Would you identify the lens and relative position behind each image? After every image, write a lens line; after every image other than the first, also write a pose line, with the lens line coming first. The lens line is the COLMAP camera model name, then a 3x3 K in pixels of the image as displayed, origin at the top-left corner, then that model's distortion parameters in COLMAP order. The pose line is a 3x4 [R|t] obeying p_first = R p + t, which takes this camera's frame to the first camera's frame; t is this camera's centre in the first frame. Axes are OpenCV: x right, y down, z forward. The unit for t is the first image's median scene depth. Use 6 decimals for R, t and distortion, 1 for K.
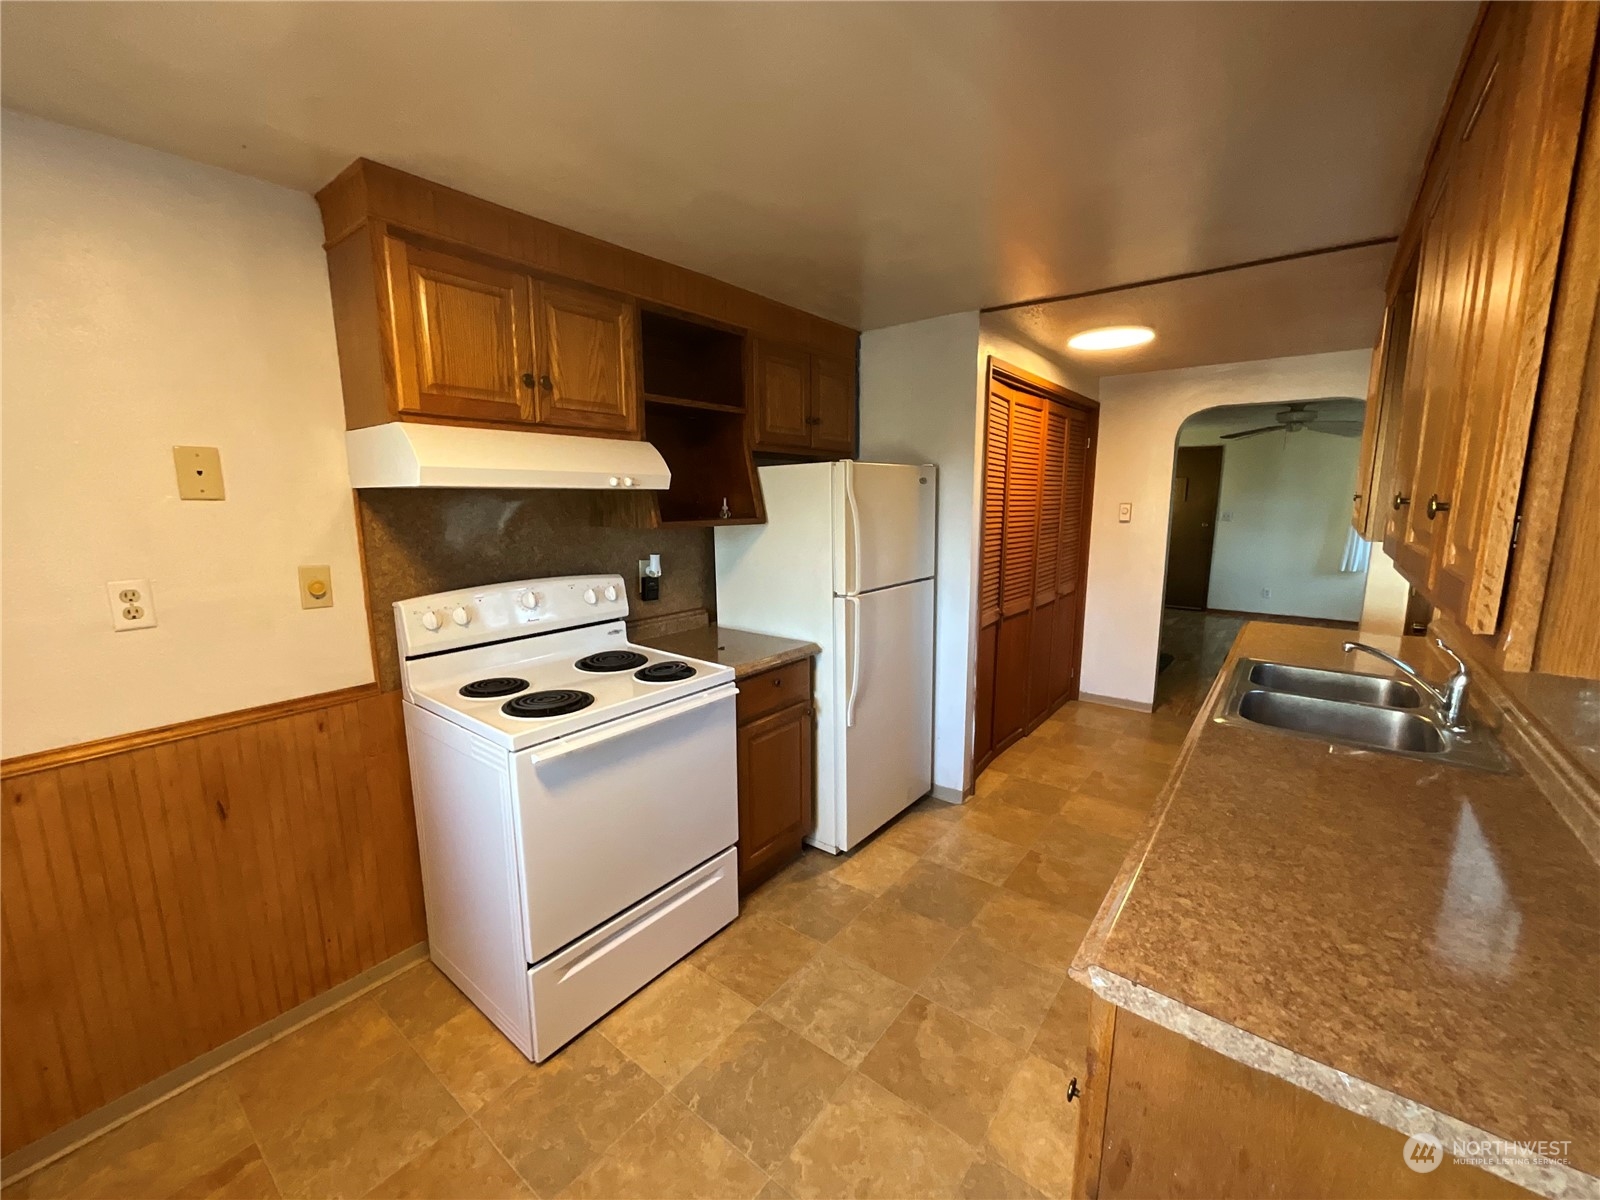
lens RADIAL K [[633.6, 0, 794.7], [0, 633.6, 599.3], [0, 0, 1]] dist [-0.000804, 0.000058]
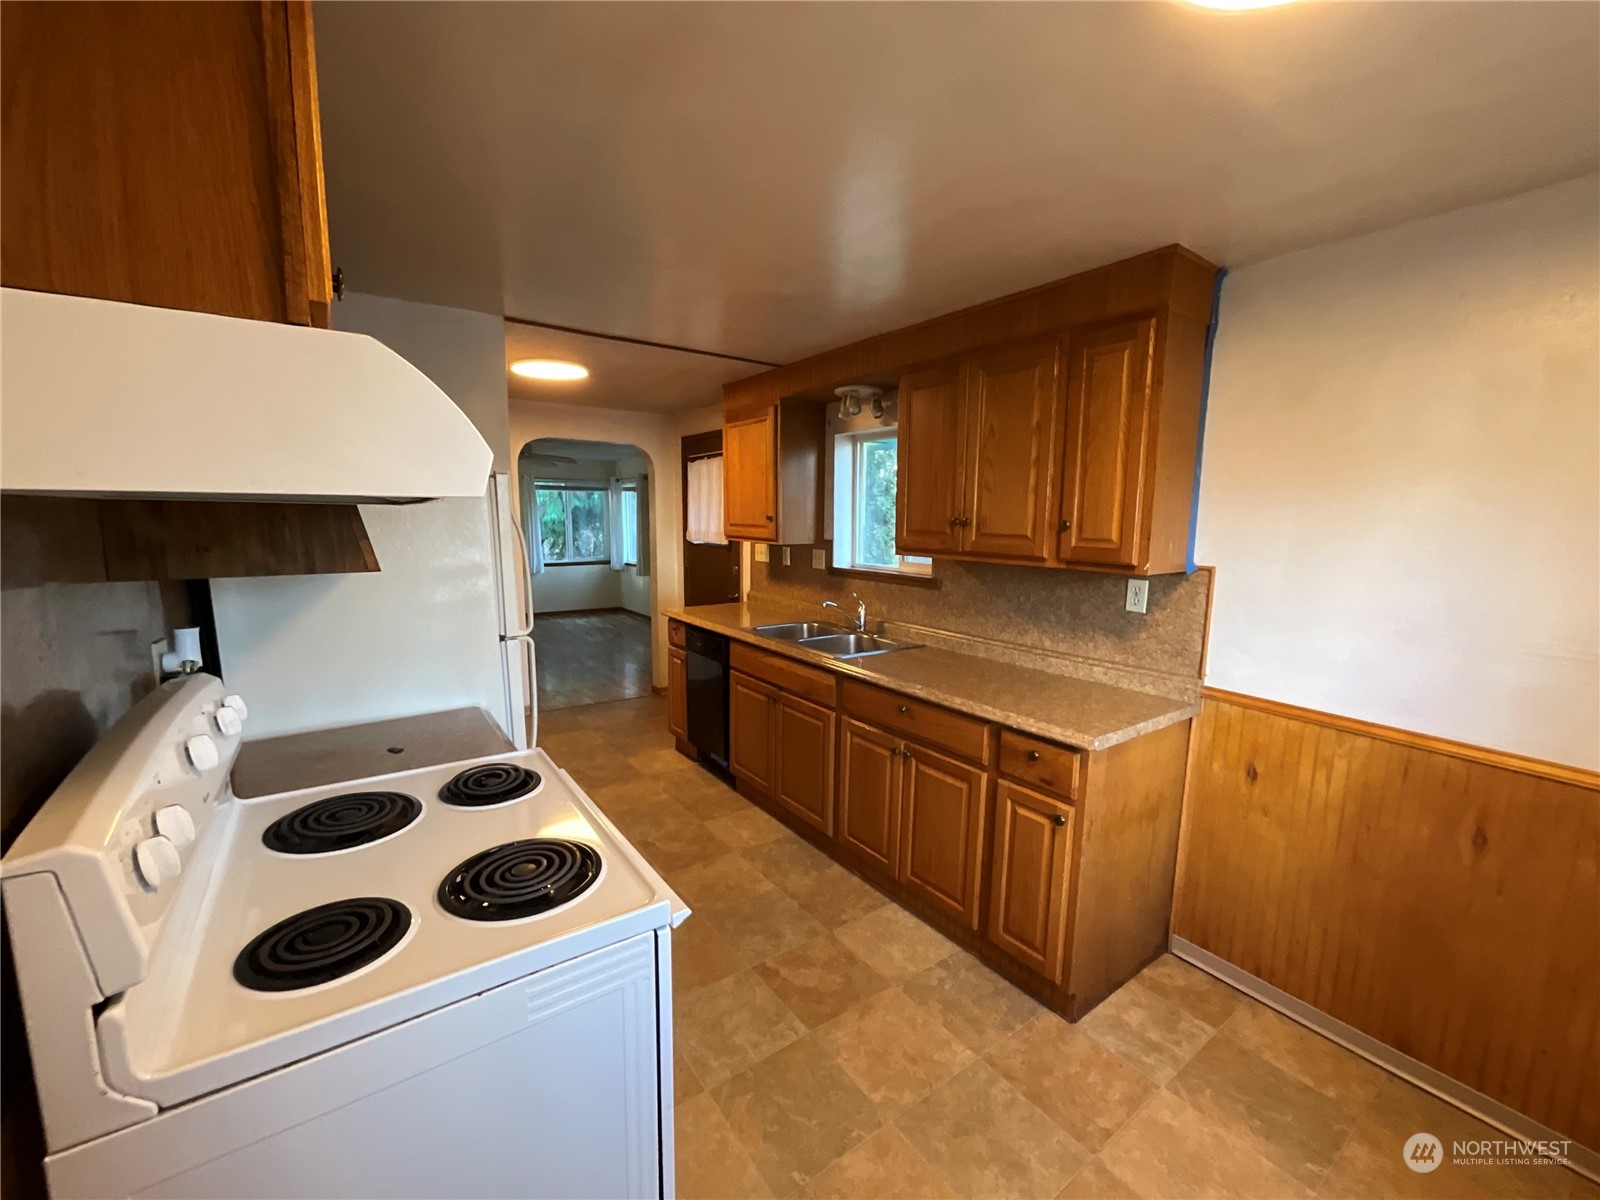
lens RADIAL K [[655.4, 0, 793.2], [0, 655.4, 604.7], [0, 0, 1]] dist [0.000039, 0.000098]
pose [[0.275837, -0.118339, 0.953892, -0.891382], [0.132592, 0.987590, 0.084178, -0.092894], [-0.952015, 0.103259, 0.288105, 0.603415]]
